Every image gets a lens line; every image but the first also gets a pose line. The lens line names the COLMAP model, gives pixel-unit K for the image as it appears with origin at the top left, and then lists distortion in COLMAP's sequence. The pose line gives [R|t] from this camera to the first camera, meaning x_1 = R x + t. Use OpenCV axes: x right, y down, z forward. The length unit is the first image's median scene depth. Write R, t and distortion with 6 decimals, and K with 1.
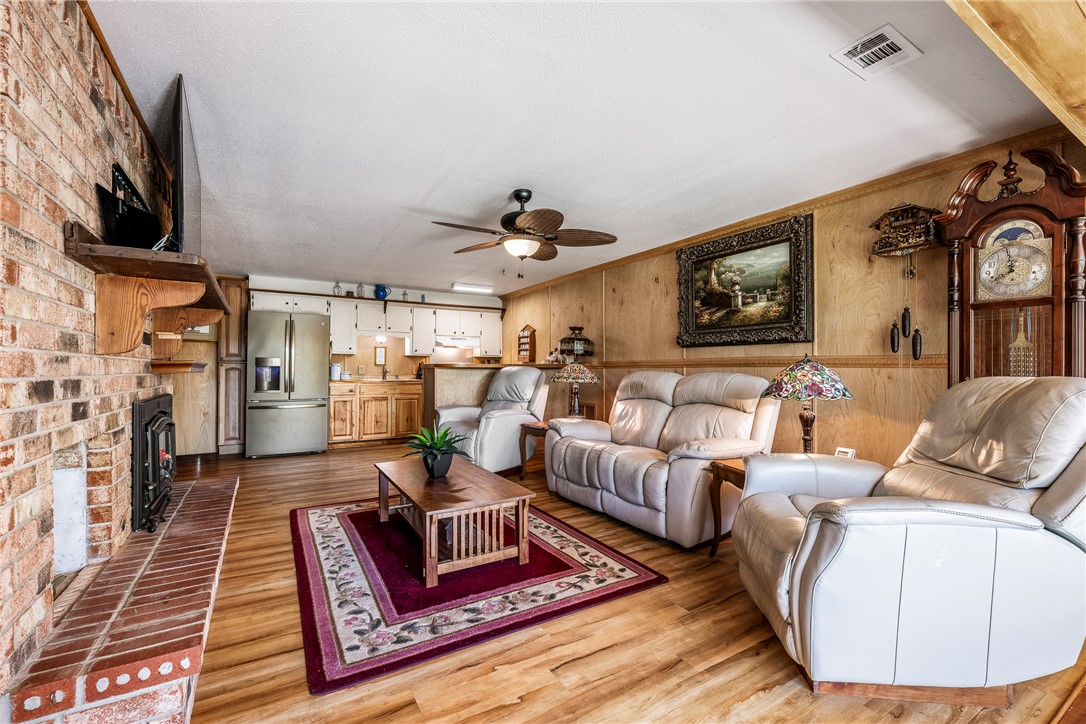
lens RADIAL K [[465.7, 0, 546.9], [0, 465.7, 366.6], [0, 0, 1]] dist [-0.002656, -0.000025]
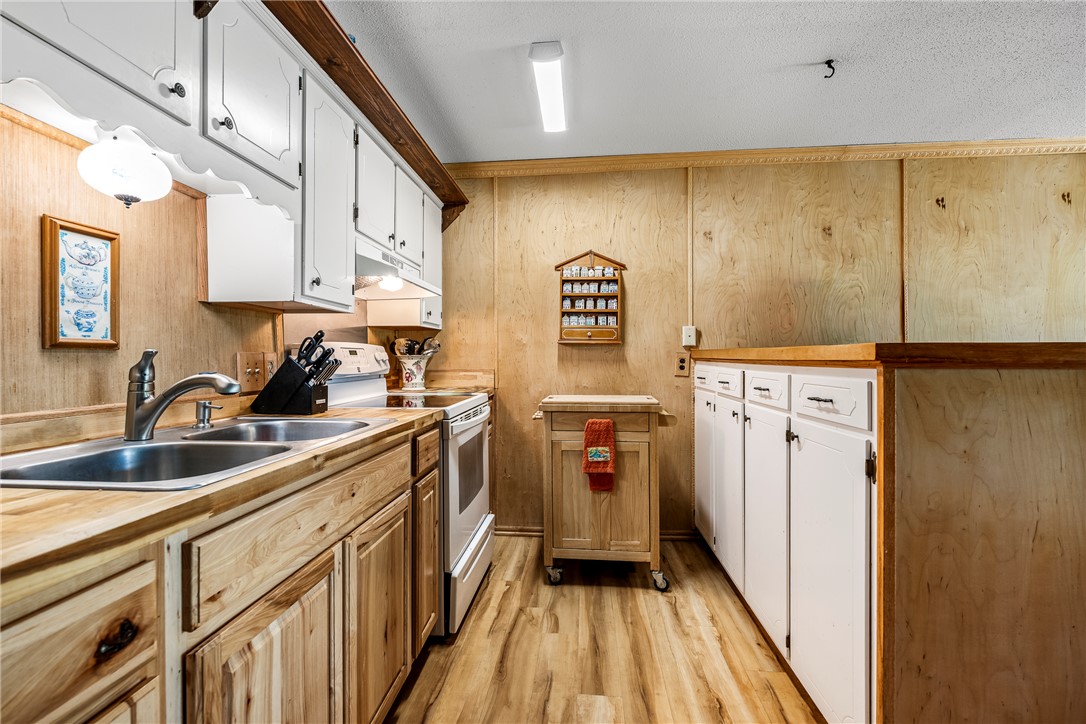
lens RADIAL K [[486.9, 0, 547.2], [0, 486.9, 357.2], [0, 0, 1]] dist [-0.002572, 0.000572]
pose [[0.590574, -0.003585, 0.806976, -0.861757], [0.000233, 0.999991, 0.004272, -0.001247], [-0.806984, -0.002335, 0.590569, 1.696051]]
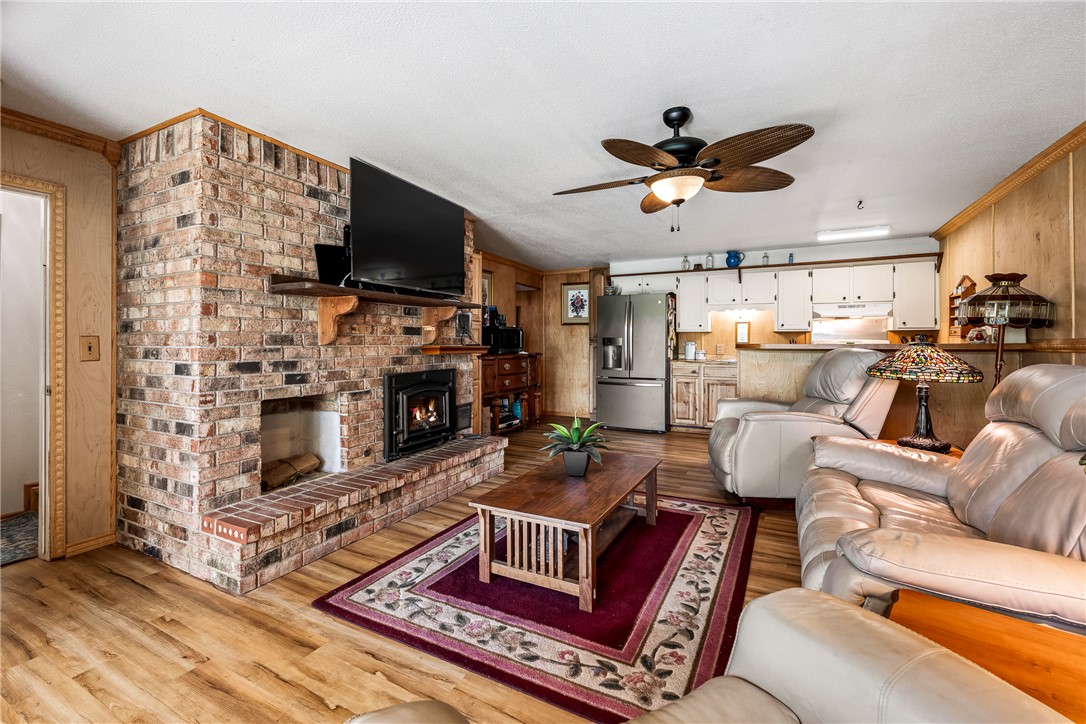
lens RADIAL K [[488.6, 0, 504.1], [0, 488.6, 339.4], [0, 0, 1]] dist [0.001688, -0.002538]
pose [[0.478706, -0.006800, -0.877949, 0.482766], [0.005918, 0.999972, -0.004518, -0.019354], [0.877955, -0.003033, 0.478733, 0.396841]]
